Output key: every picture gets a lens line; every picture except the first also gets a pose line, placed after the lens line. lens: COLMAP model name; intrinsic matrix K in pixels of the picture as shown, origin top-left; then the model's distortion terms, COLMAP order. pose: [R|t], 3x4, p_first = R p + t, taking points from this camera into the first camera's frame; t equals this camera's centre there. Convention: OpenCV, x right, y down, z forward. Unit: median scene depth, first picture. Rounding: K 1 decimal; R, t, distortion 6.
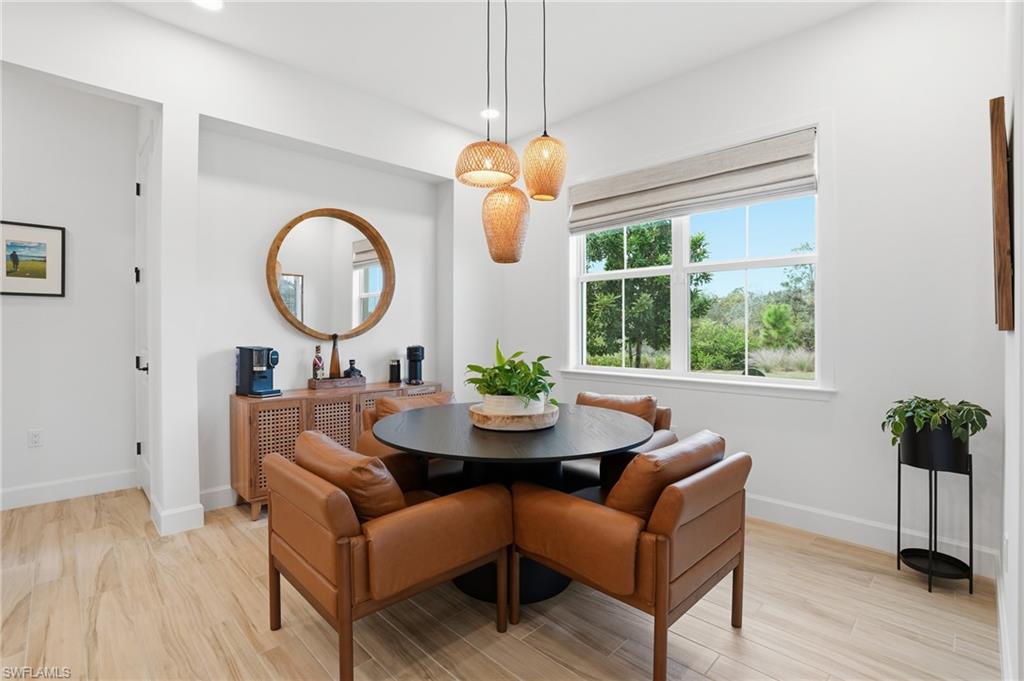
lens RADIAL K [[478.3, 0, 513.0], [0, 478.3, 329.5], [0, 0, 1]] dist [-0.059859, 0.020049]
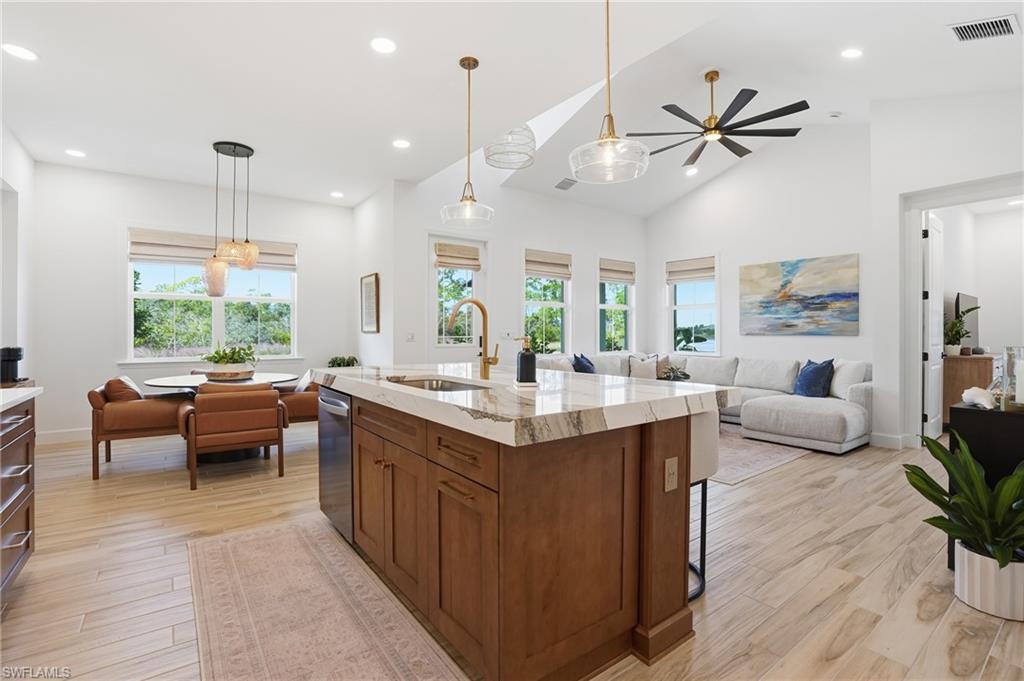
lens RADIAL K [[478.3, 0, 512.1], [0, 478.3, 334.1], [0, 0, 1]] dist [-0.059859, 0.020049]
pose [[0.144711, -0.002601, 0.989471, -1.361745], [0.002008, 0.999995, 0.002335, 0.004882], [-0.989472, 0.001649, 0.144715, -0.353132]]
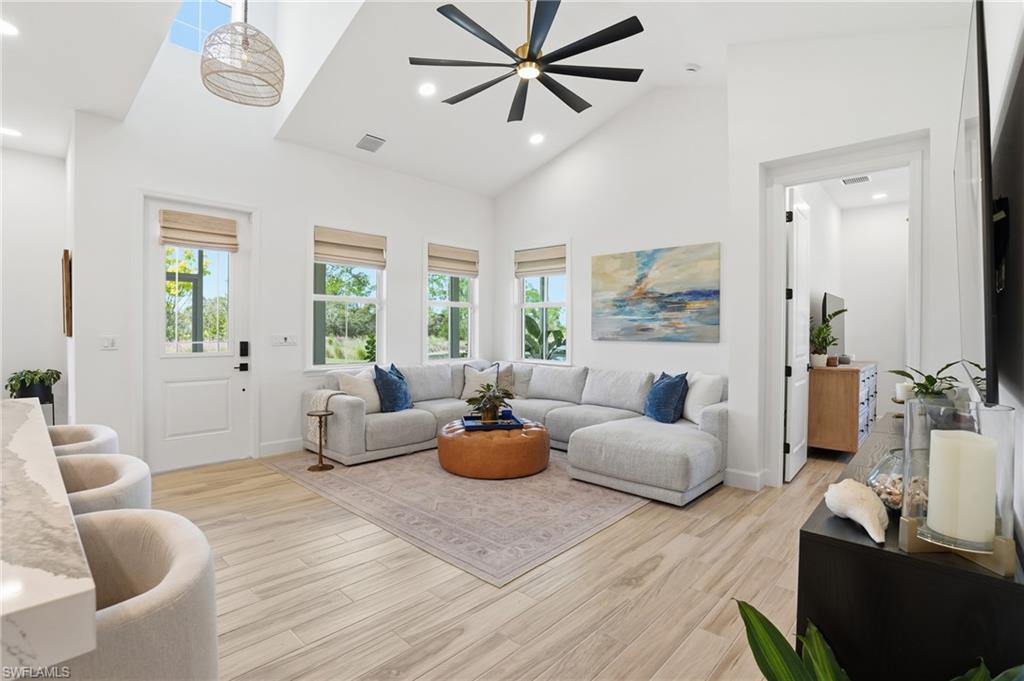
lens RADIAL K [[478.3, 0, 515.6], [0, 478.3, 336.0], [0, 0, 1]] dist [-0.059859, 0.020049]
pose [[-0.038153, -0.011411, 0.999207, -0.836703], [-0.002791, 0.999932, 0.011312, -0.019930], [-0.999268, -0.002357, -0.038182, -0.736982]]
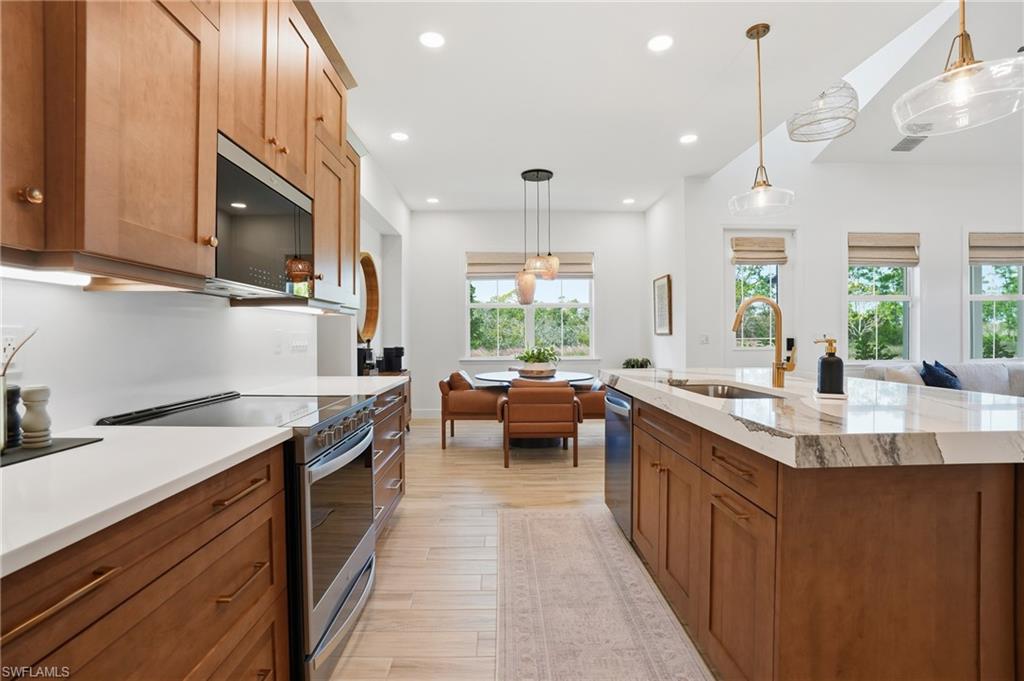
lens RADIAL K [[478.3, 0, 510.2], [0, 478.3, 338.8], [0, 0, 1]] dist [-0.059859, 0.020049]
pose [[0.689091, -0.007860, 0.724632, -1.346149], [0.006720, 0.999967, 0.004456, 0.005204], [-0.724643, 0.001799, 0.689122, -0.382184]]
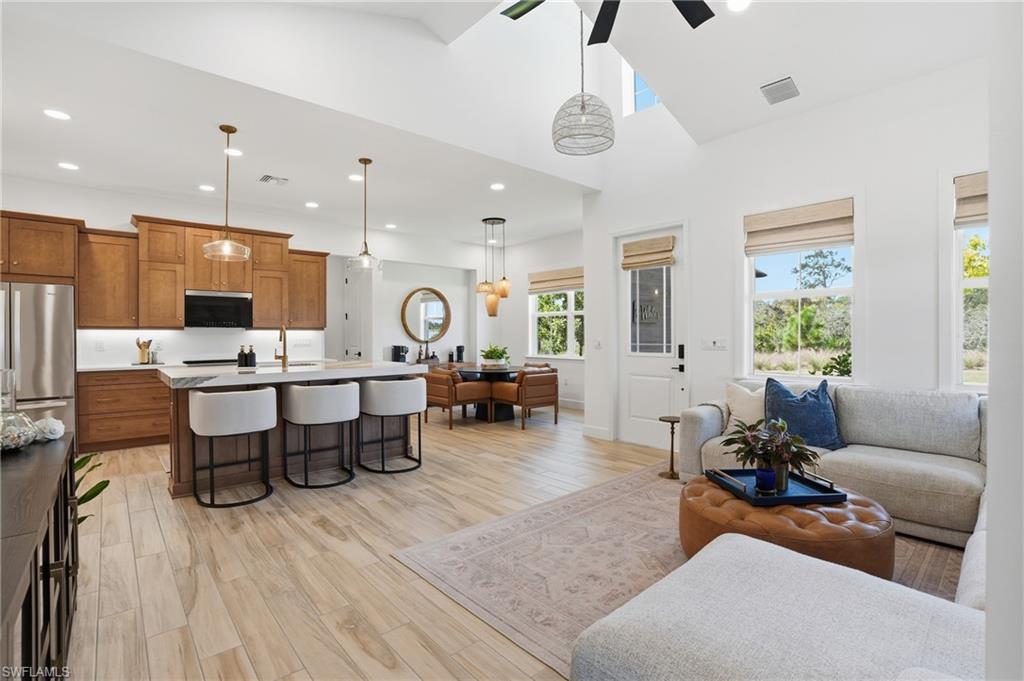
lens RADIAL K [[478.3, 0, 504.6], [0, 478.3, 338.0], [0, 0, 1]] dist [-0.059859, 0.020049]
pose [[0.997332, -0.003056, -0.072939, 0.223612], [0.003415, 0.999983, 0.004806, -0.015438], [0.072923, -0.005042, 0.997325, -1.627104]]
